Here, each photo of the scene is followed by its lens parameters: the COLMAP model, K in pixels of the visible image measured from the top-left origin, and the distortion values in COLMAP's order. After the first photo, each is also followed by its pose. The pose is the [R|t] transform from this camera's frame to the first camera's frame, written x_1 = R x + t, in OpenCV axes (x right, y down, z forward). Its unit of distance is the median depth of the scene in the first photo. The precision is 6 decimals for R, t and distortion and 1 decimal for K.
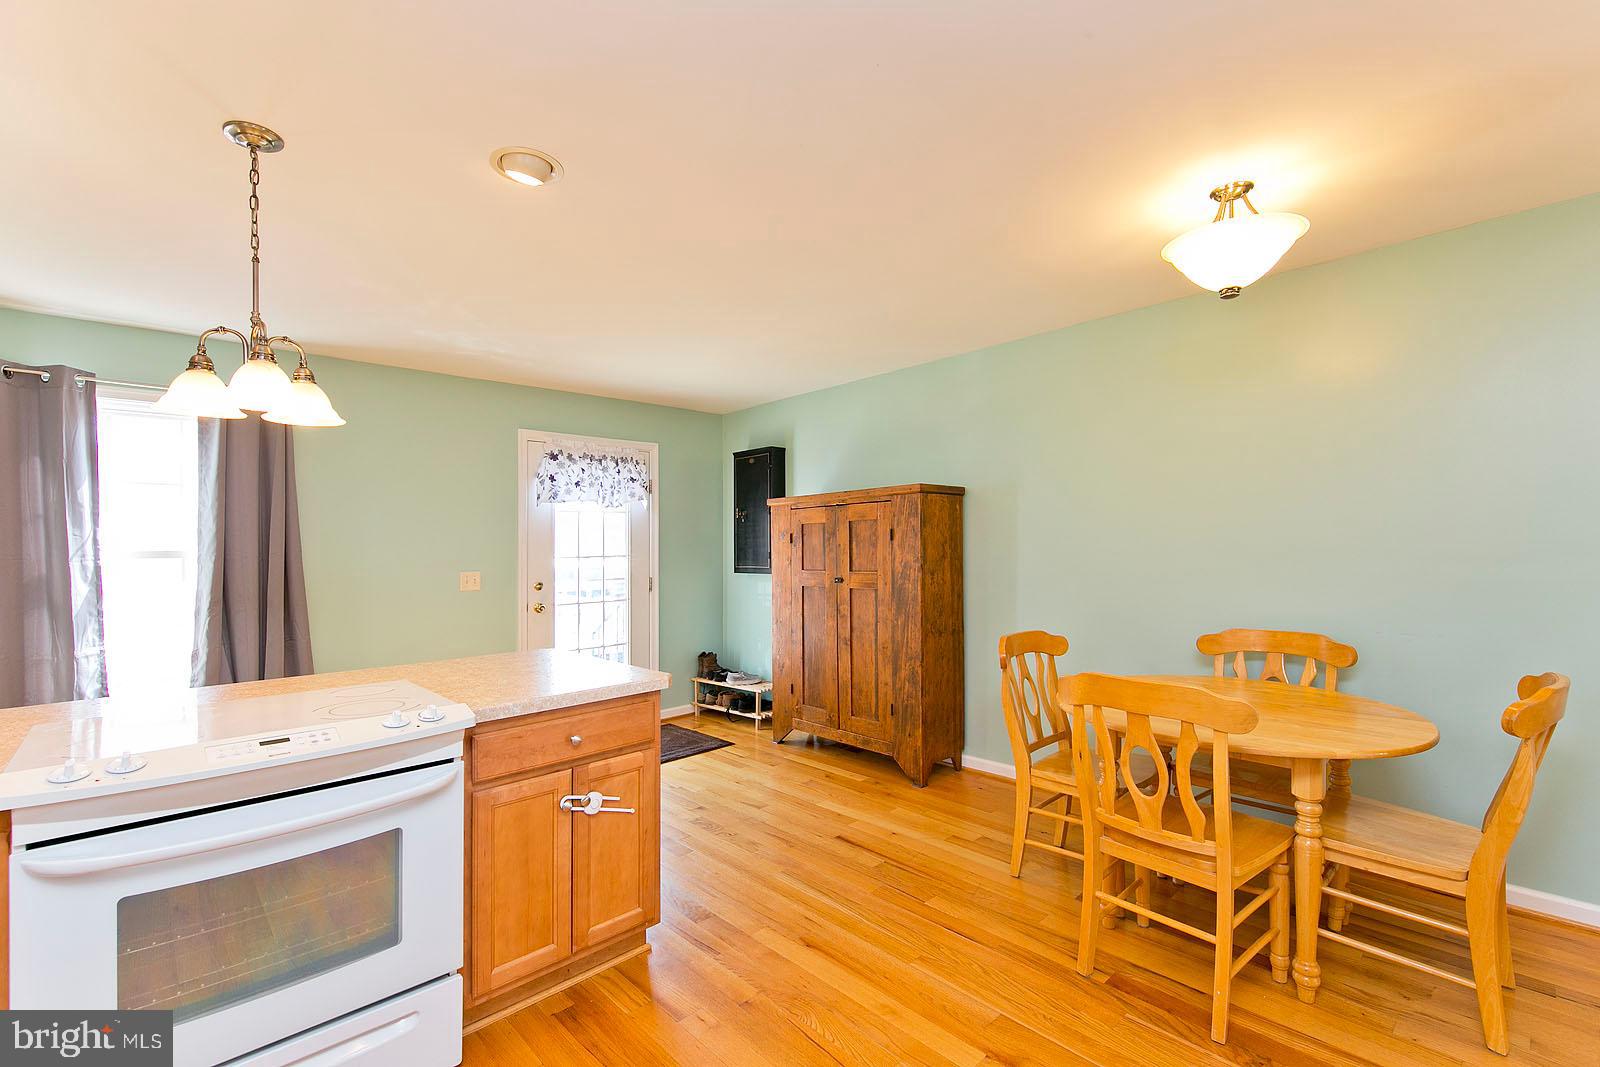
lens RADIAL K [[697.6, 0, 766.5], [0, 697.6, 529.2], [0, 0, 1]] dist [0.020672, -0.000019]
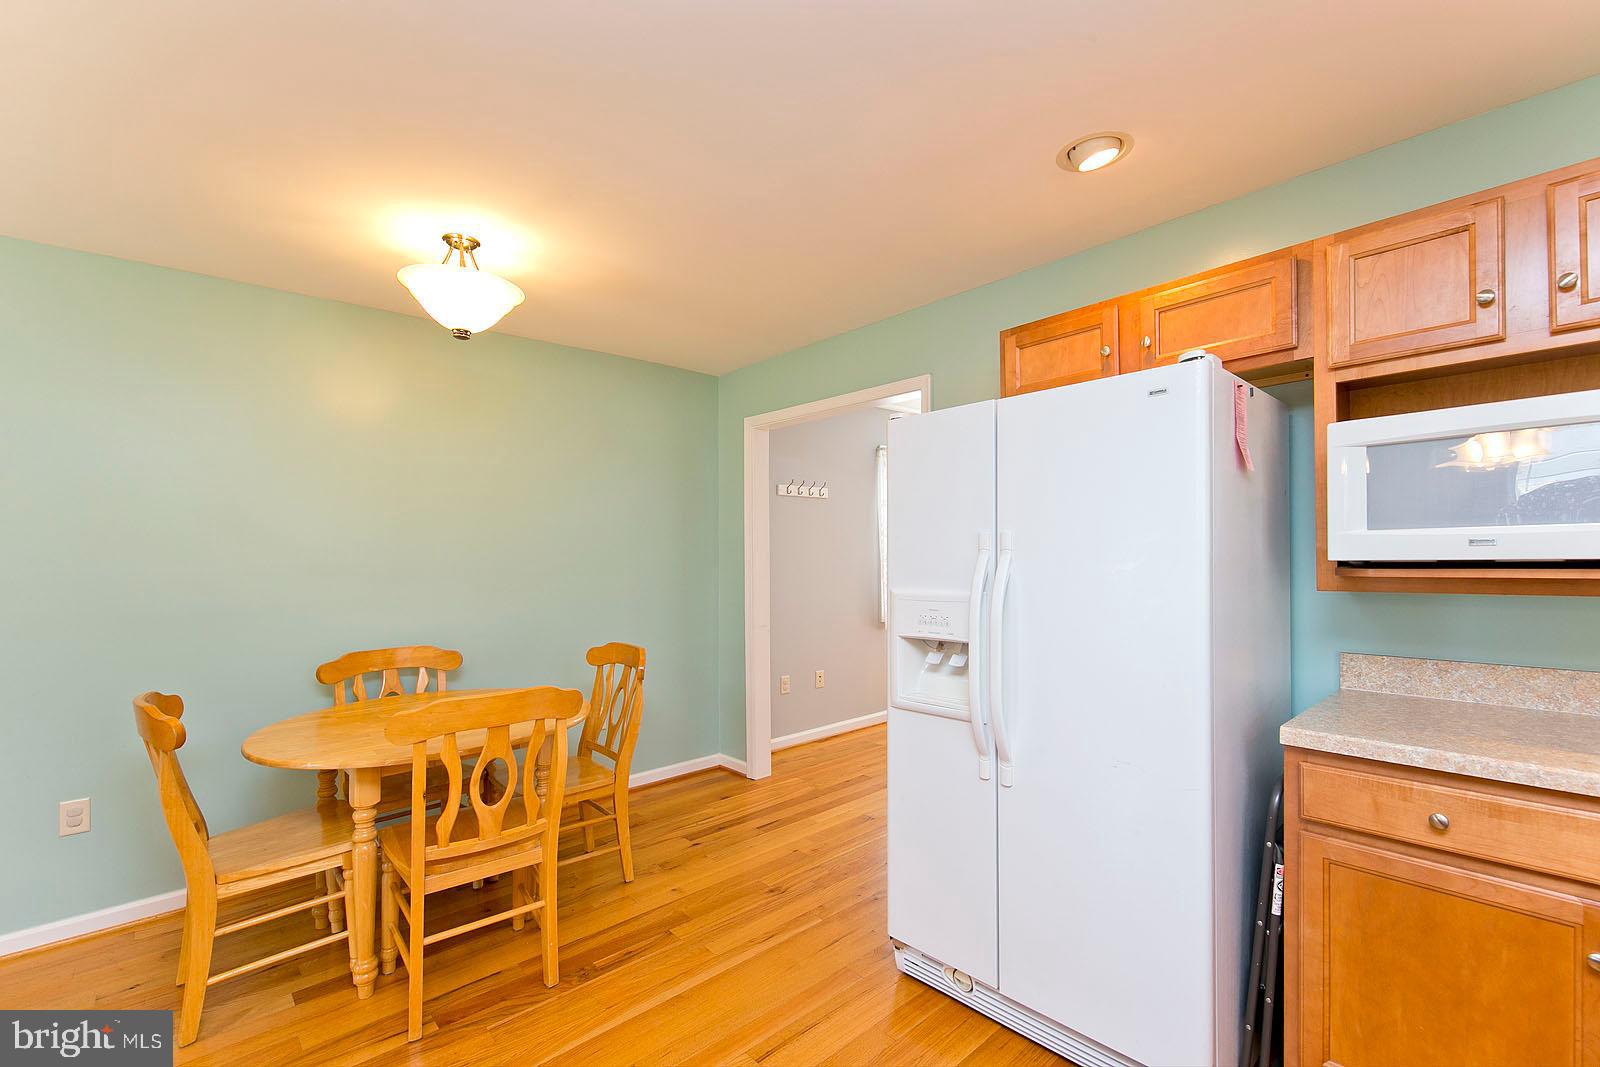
lens RADIAL K [[680.1, 0, 844.1], [0, 680.1, 553.4], [0, 0, 1]] dist [-0.002320, -0.000317]
pose [[-0.026505, 0.017088, 0.999503, -0.293122], [-0.005280, 0.999838, -0.017234, 0.014156], [-0.999635, -0.005734, -0.026411, 0.317669]]
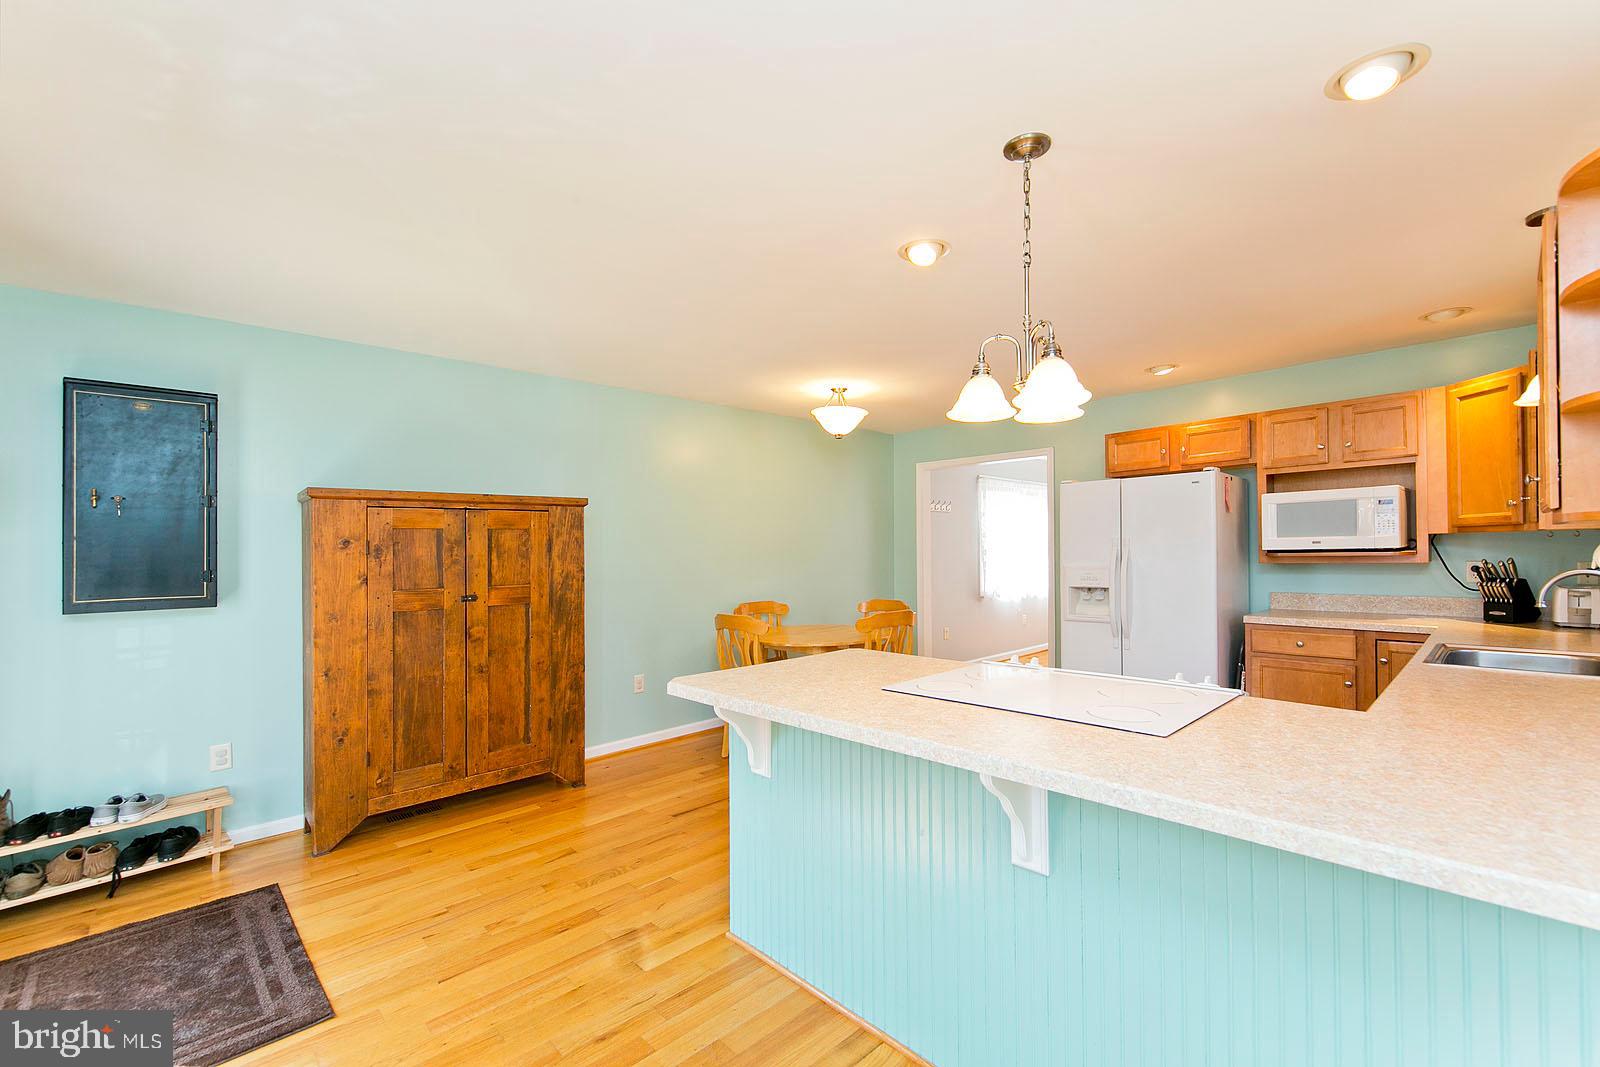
lens RADIAL K [[686.3, 0, 855.7], [0, 686.3, 544.7], [0, 0, 1]] dist [0.002007, 0.000306]
pose [[-0.077001, 0.027534, 0.996651, -0.970824], [-0.004621, 0.999598, -0.027973, 0.037572], [-0.997020, -0.006759, -0.076843, 0.767919]]
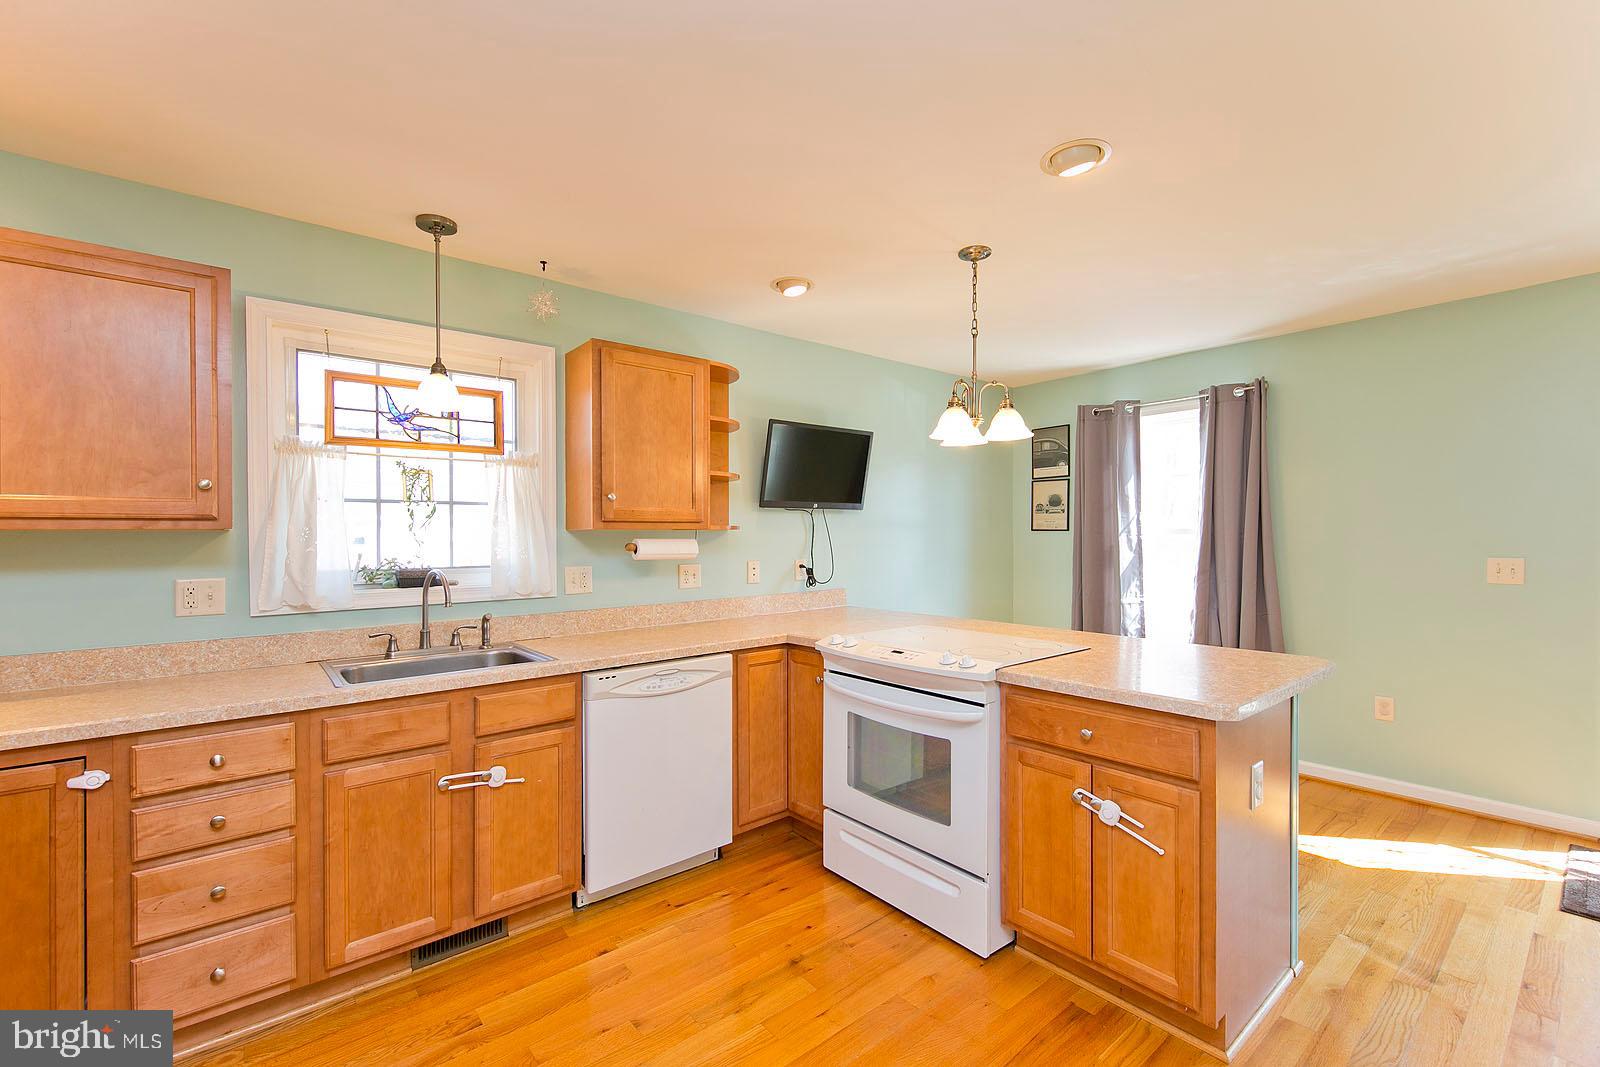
lens RADIAL K [[695.9, 0, 839.6], [0, 695.9, 540.8], [0, 0, 1]] dist [-0.000281, -0.000564]
pose [[0.000057, 0.022589, -0.999745, 0.407326], [0.031822, 0.999238, 0.022579, 0.004795], [0.999494, -0.031815, -0.000662, 0.417016]]
